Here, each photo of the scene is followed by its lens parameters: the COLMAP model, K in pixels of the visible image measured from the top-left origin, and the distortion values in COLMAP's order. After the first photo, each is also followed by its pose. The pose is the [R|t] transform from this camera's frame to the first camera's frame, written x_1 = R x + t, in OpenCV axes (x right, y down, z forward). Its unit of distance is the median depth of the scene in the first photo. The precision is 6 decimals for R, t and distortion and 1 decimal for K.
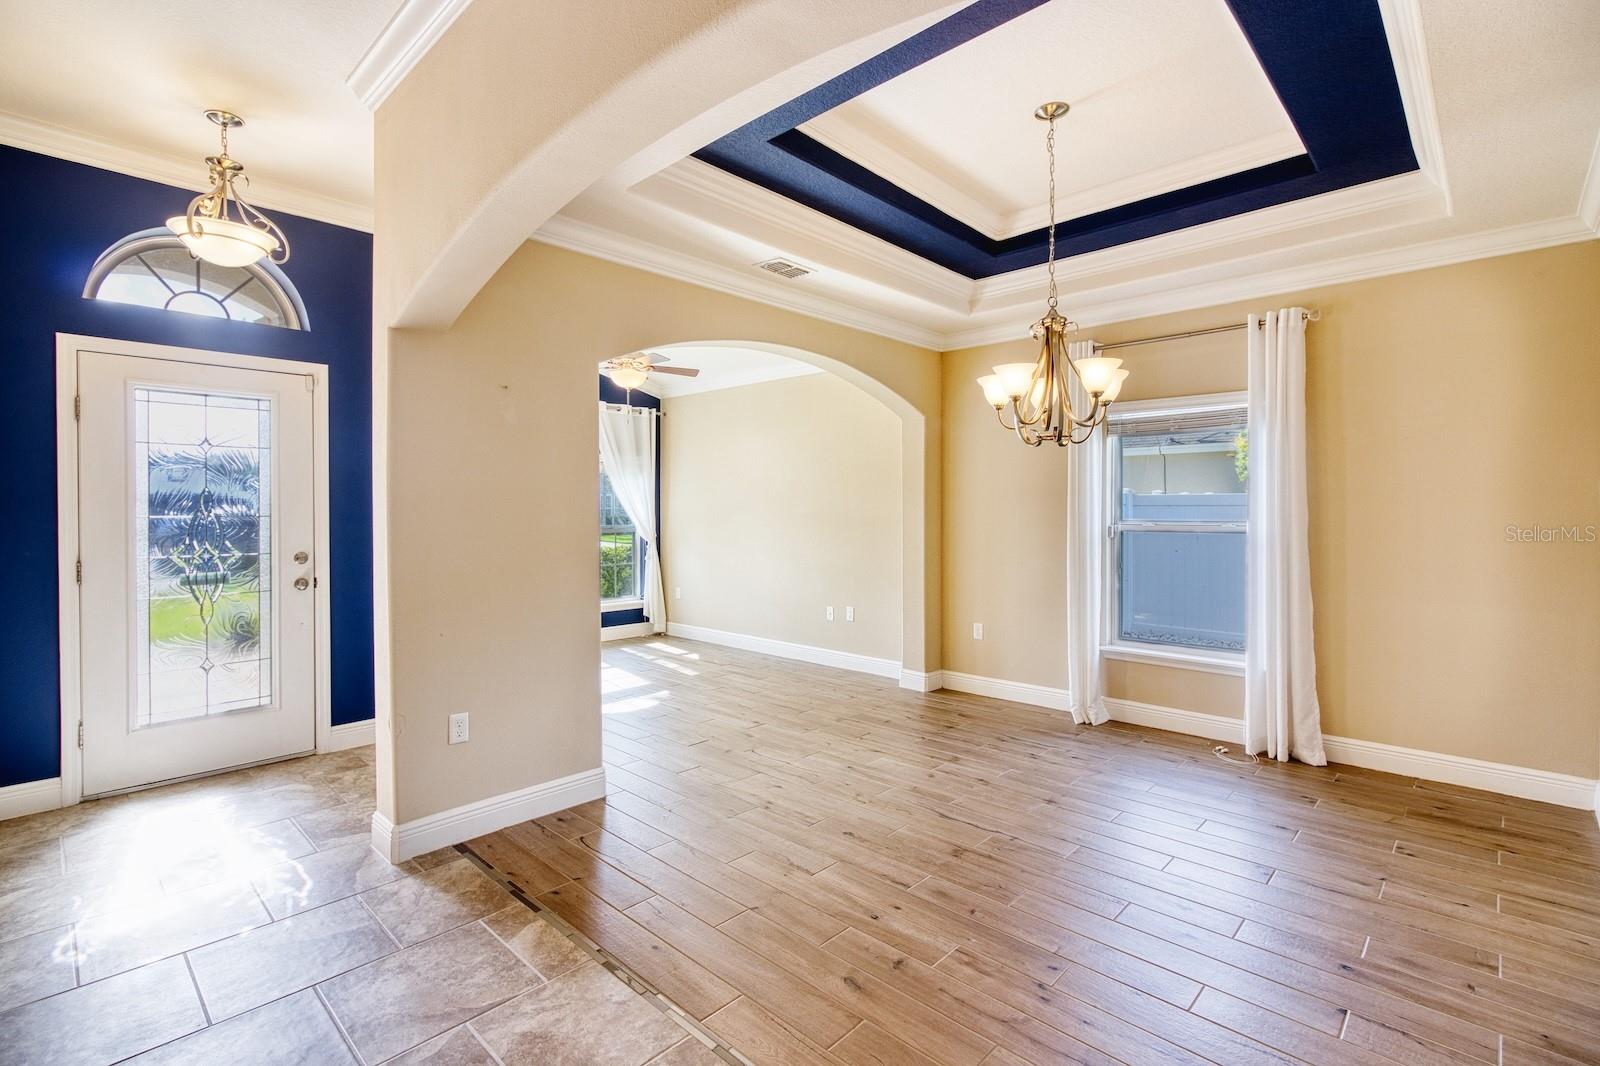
lens RADIAL K [[737.5, 0, 787.3], [0, 737.5, 525.0], [0, 0, 1]] dist [-0.000658, -0.001051]
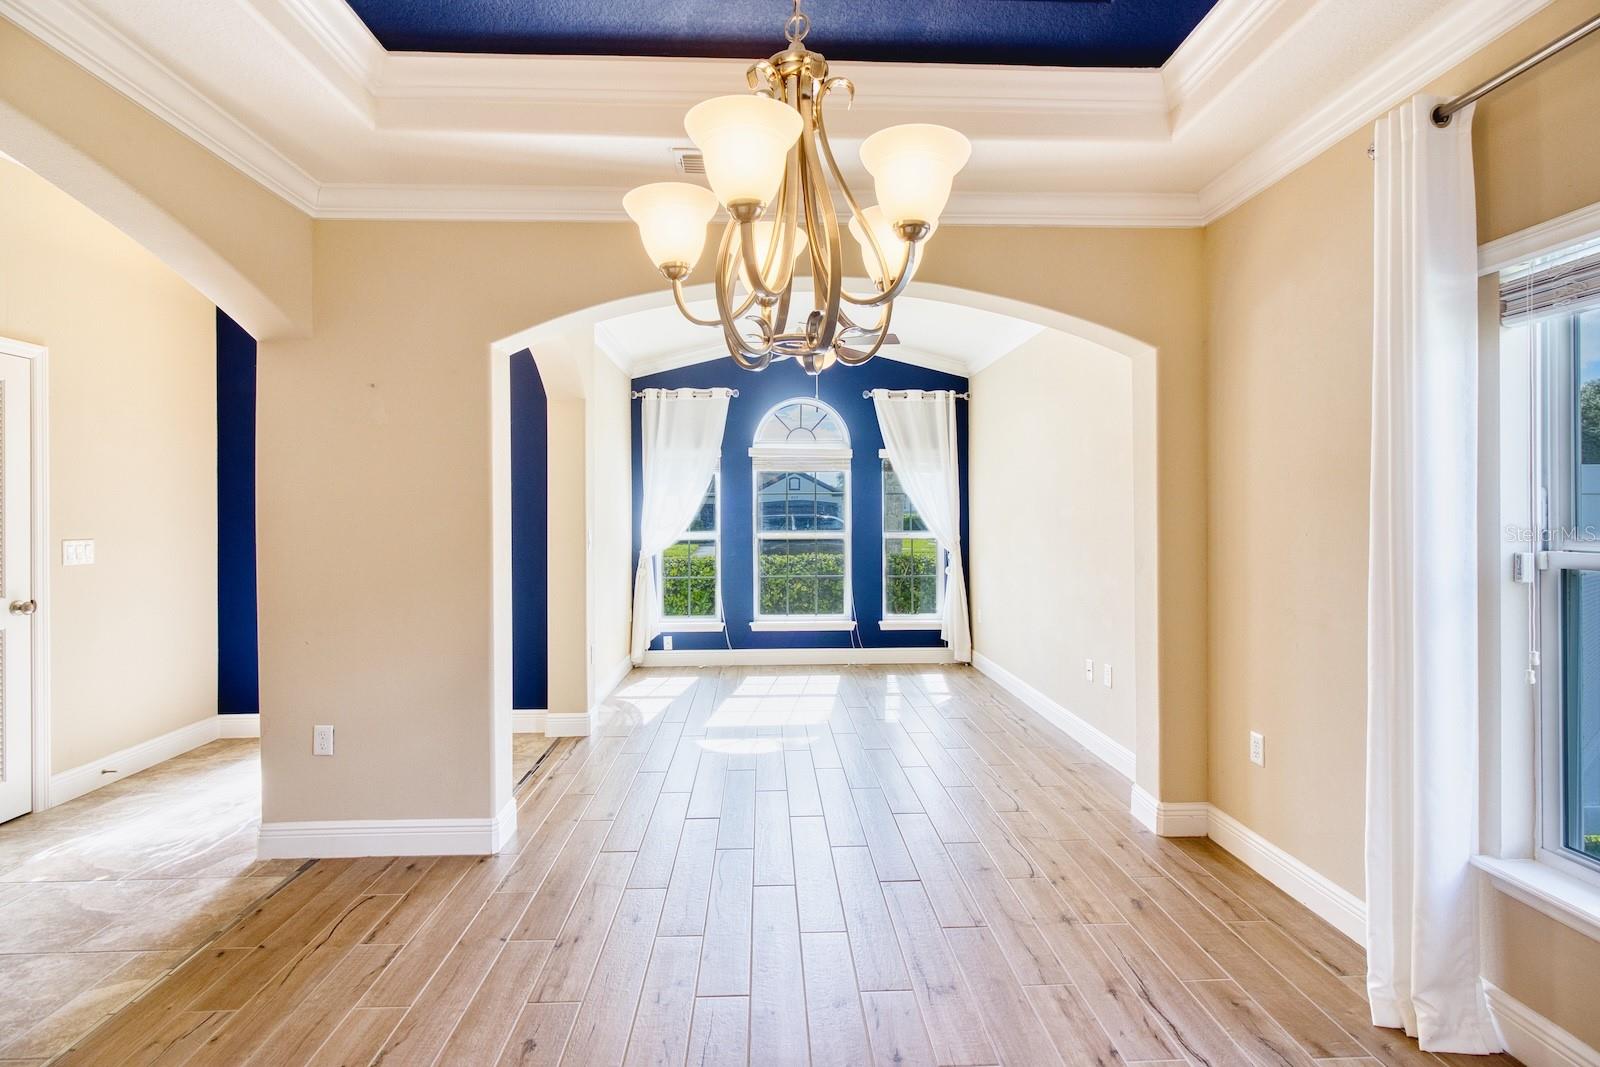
lens RADIAL K [[737.5, 0, 797.5], [0, 737.5, 519.5], [0, 0, 1]] dist [-0.000658, -0.001051]
pose [[0.724217, 0.002877, -0.689567, 0.465467], [-0.009701, 0.999935, -0.006016, -0.011137], [0.689504, 0.011046, 0.724197, 0.494845]]
